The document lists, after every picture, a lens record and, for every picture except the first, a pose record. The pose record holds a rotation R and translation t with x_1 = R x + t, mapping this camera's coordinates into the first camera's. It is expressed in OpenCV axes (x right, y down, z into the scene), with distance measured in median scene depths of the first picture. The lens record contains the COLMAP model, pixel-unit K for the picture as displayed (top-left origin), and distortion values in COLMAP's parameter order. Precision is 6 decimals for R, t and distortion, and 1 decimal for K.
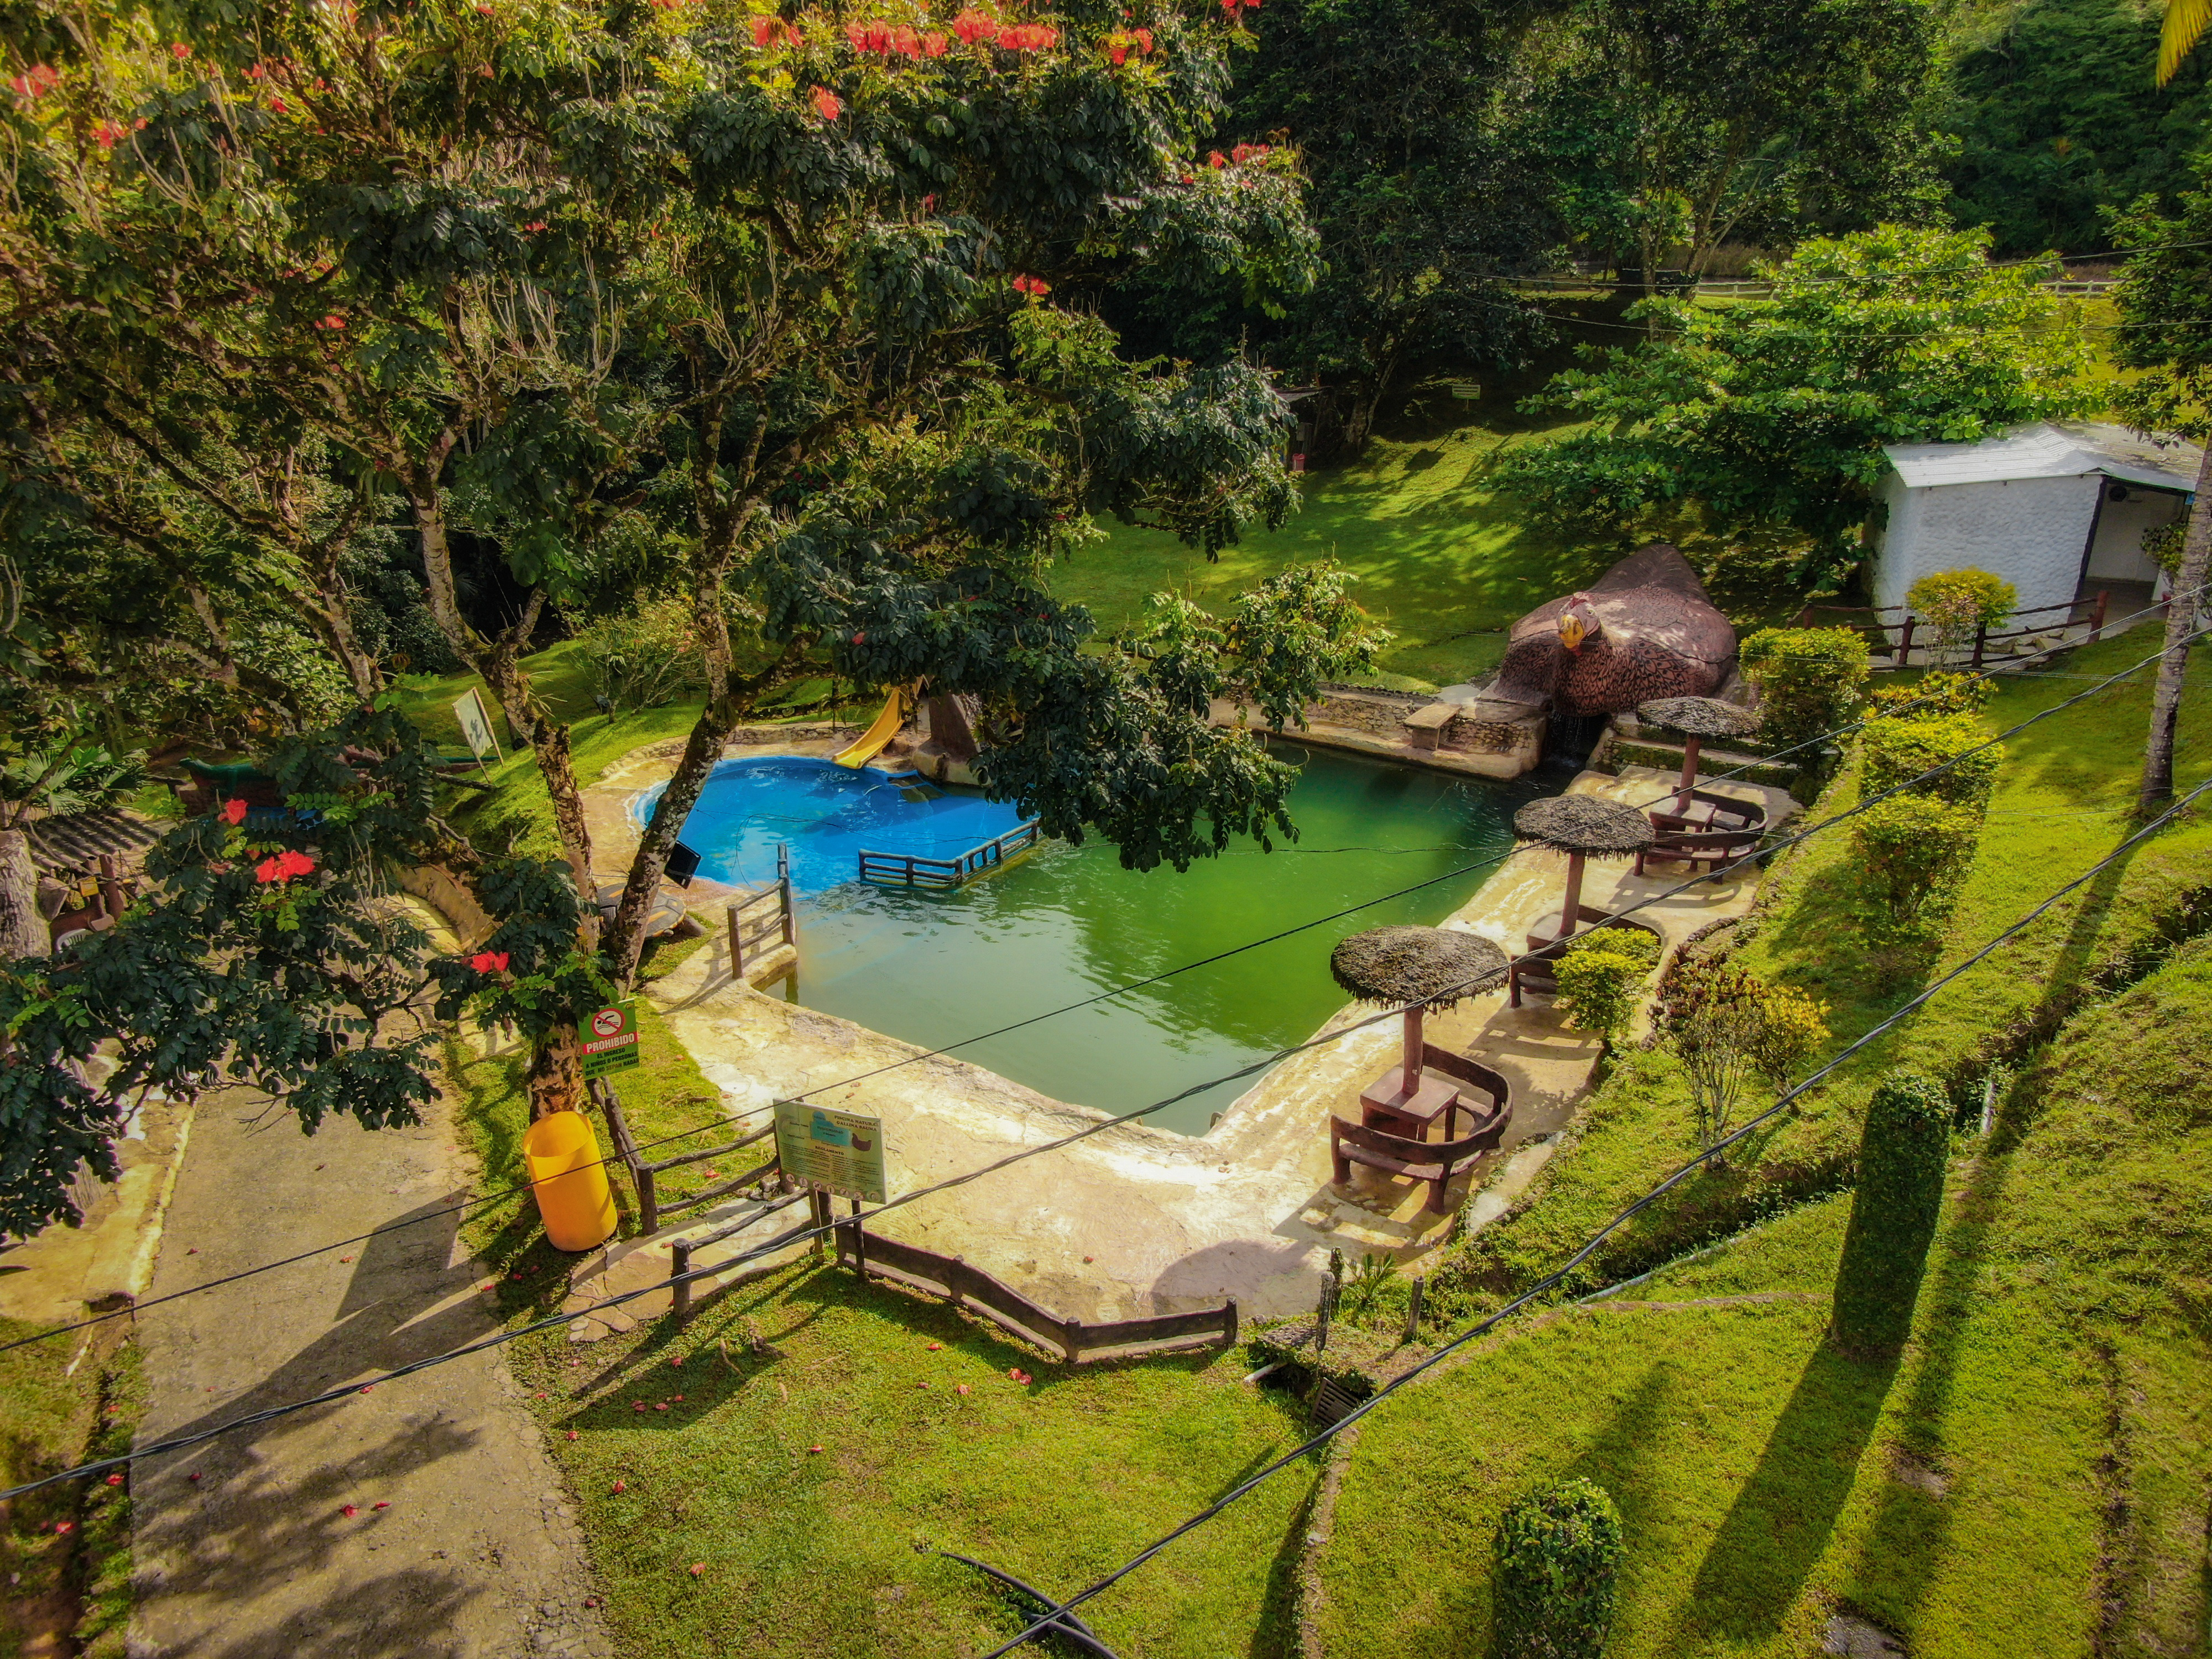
lens RADIAL K [[1612.2, 0, 1106.0], [0, 1612.2, 829.5], [0, 0, 1]] dist [-0.008262, -0.001976]
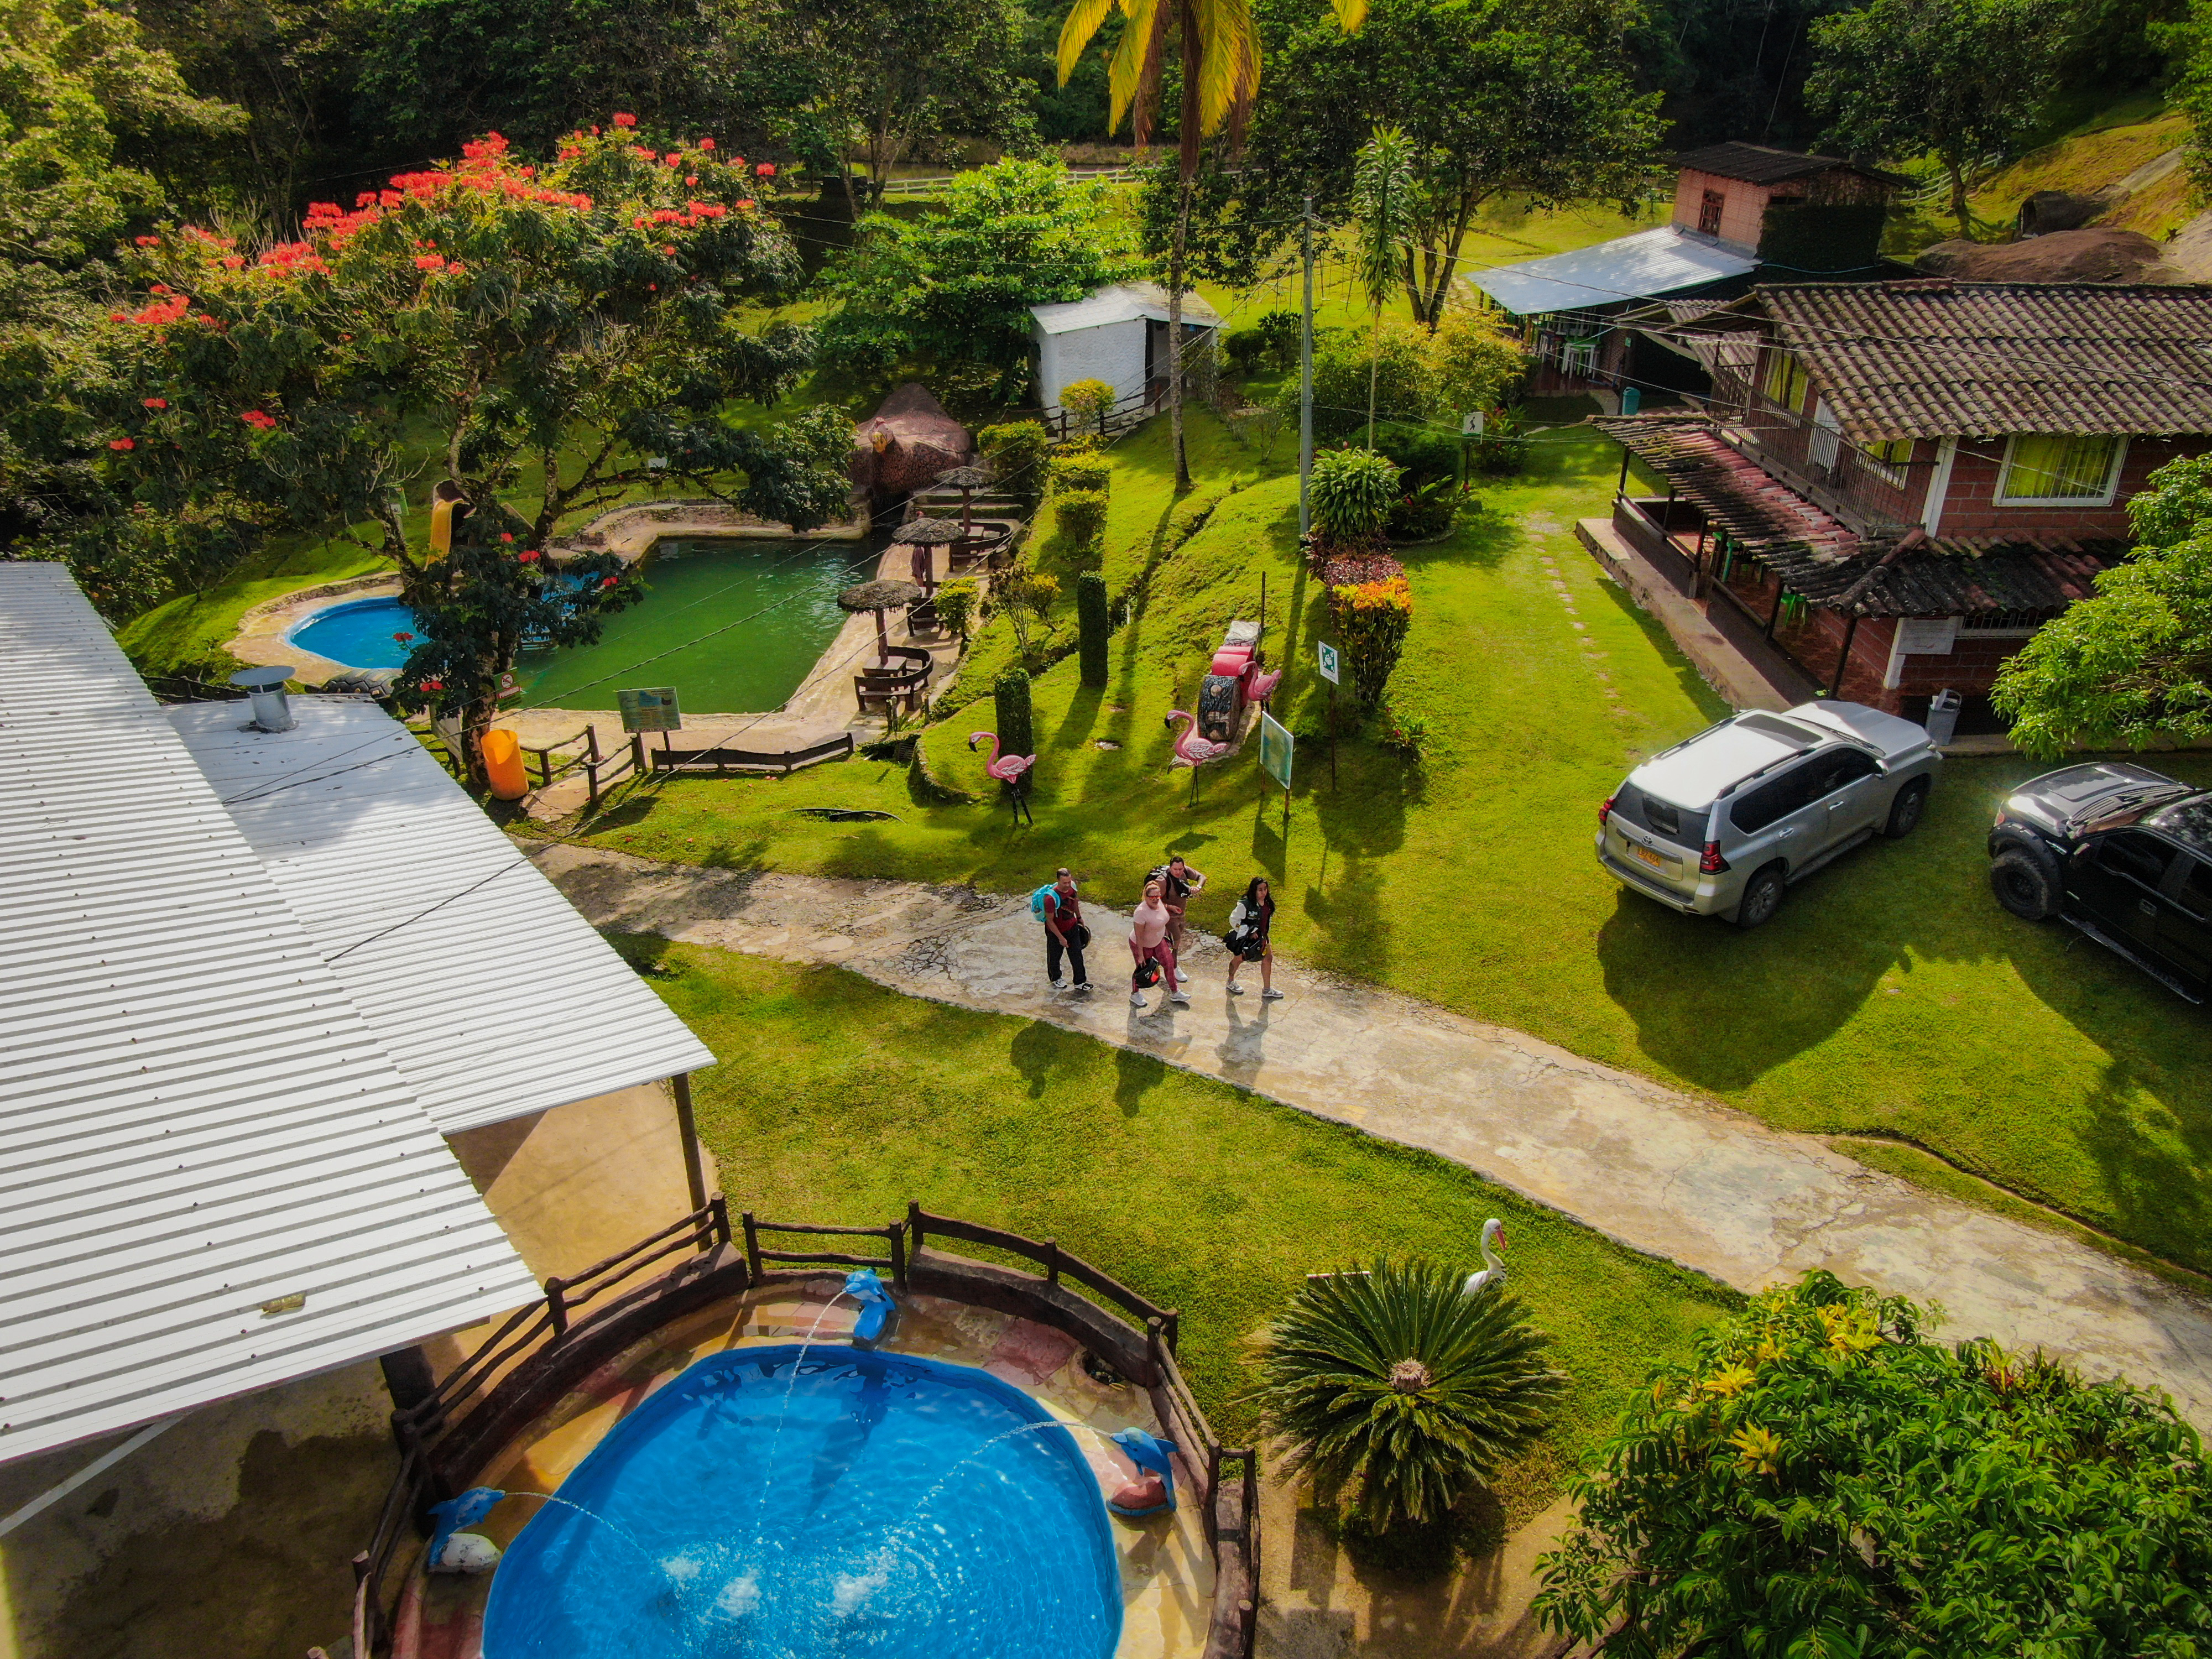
lens RADIAL K [[1612.2, 0, 1106.0], [0, 1612.2, 829.5], [0, 0, 1]] dist [-0.008262, -0.001976]
pose [[0.880072, -0.215748, 0.422997, -0.287805], [0.178538, 0.975801, 0.126243, 0.096385], [-0.439997, -0.035582, 0.897294, -0.588223]]
